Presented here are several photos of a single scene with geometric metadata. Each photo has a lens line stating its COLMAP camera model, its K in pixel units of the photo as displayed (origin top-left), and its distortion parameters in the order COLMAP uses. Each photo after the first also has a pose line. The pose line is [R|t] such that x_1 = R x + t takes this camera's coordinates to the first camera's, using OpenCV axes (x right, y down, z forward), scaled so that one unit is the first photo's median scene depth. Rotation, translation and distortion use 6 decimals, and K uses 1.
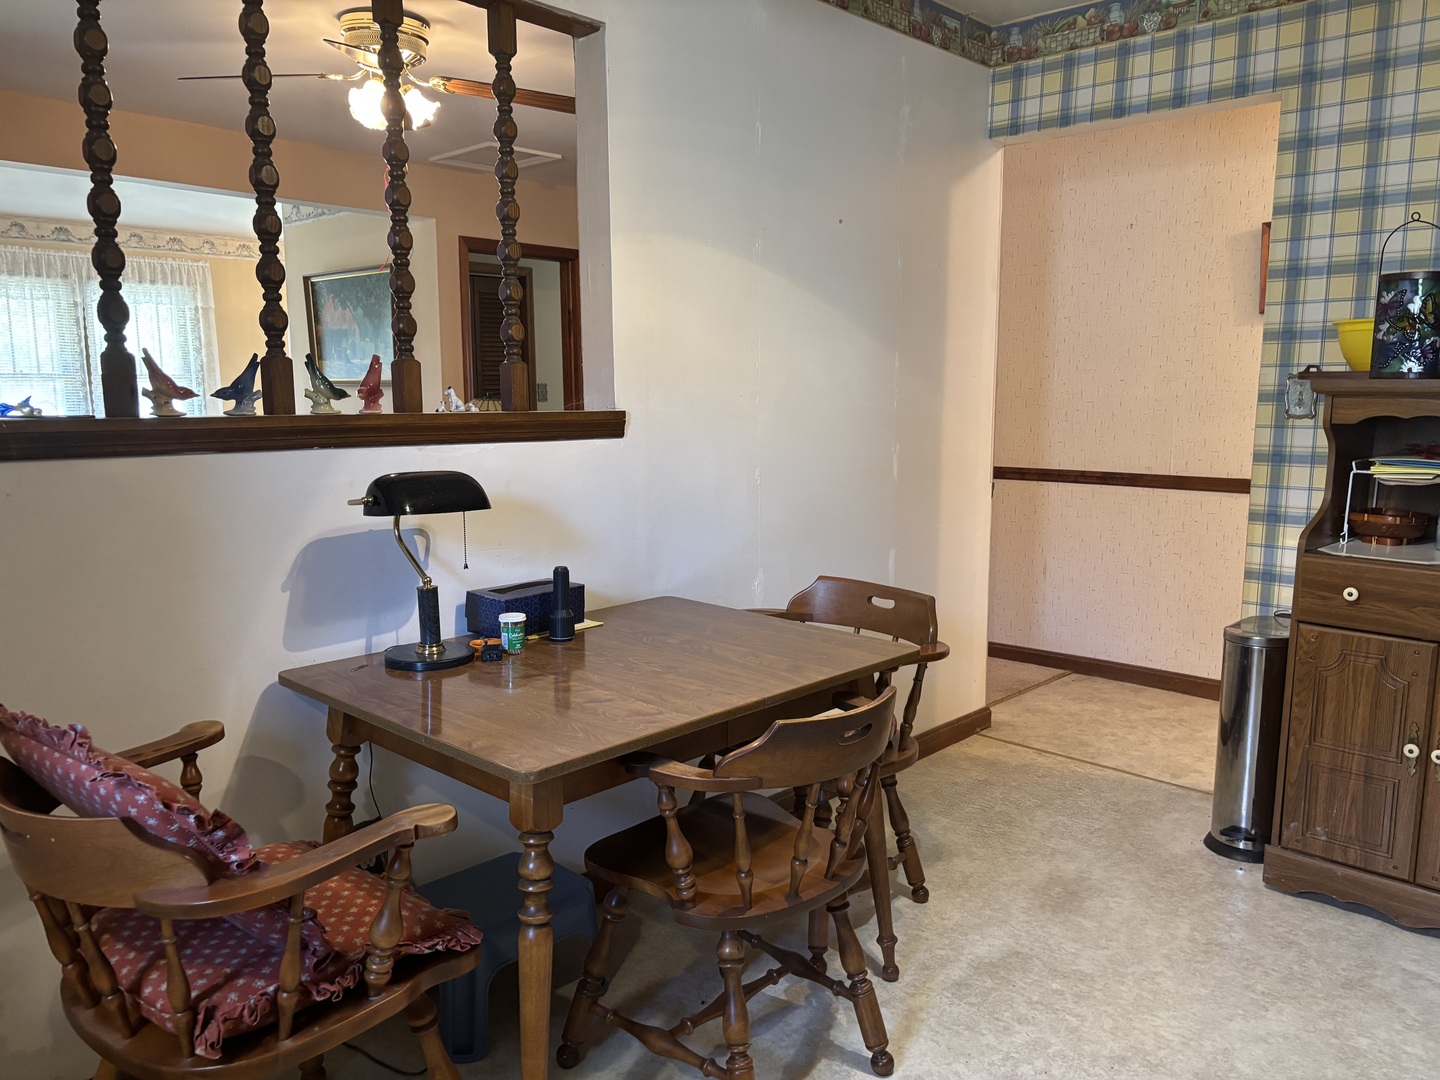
lens RADIAL K [[1081.4, 0, 710.5], [0, 1081.4, 541.1], [0, 0, 1]] dist [0.032424, -0.030581]
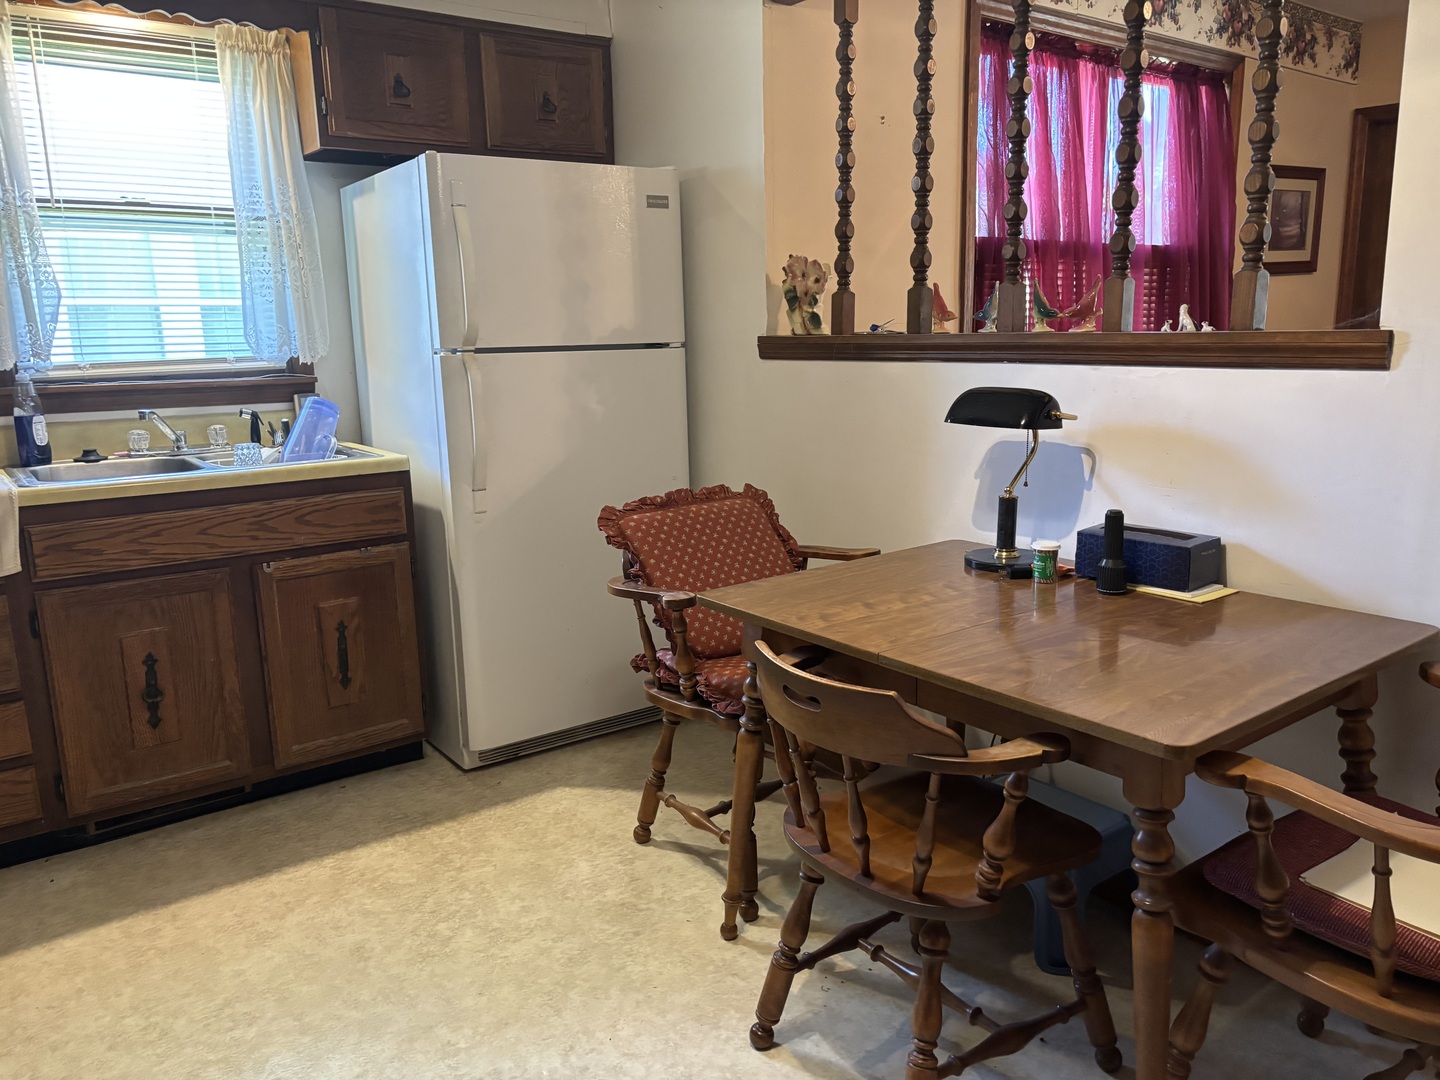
lens RADIAL K [[1097.5, 0, 752.0], [0, 1097.5, 529.3], [0, 0, 1]] dist [0.057039, -0.044544]
pose [[-0.142725, 0.193357, -0.970692, 0.881416], [-0.115581, 0.970766, 0.210366, -0.131555], [0.982991, 0.142219, -0.116204, 0.911849]]
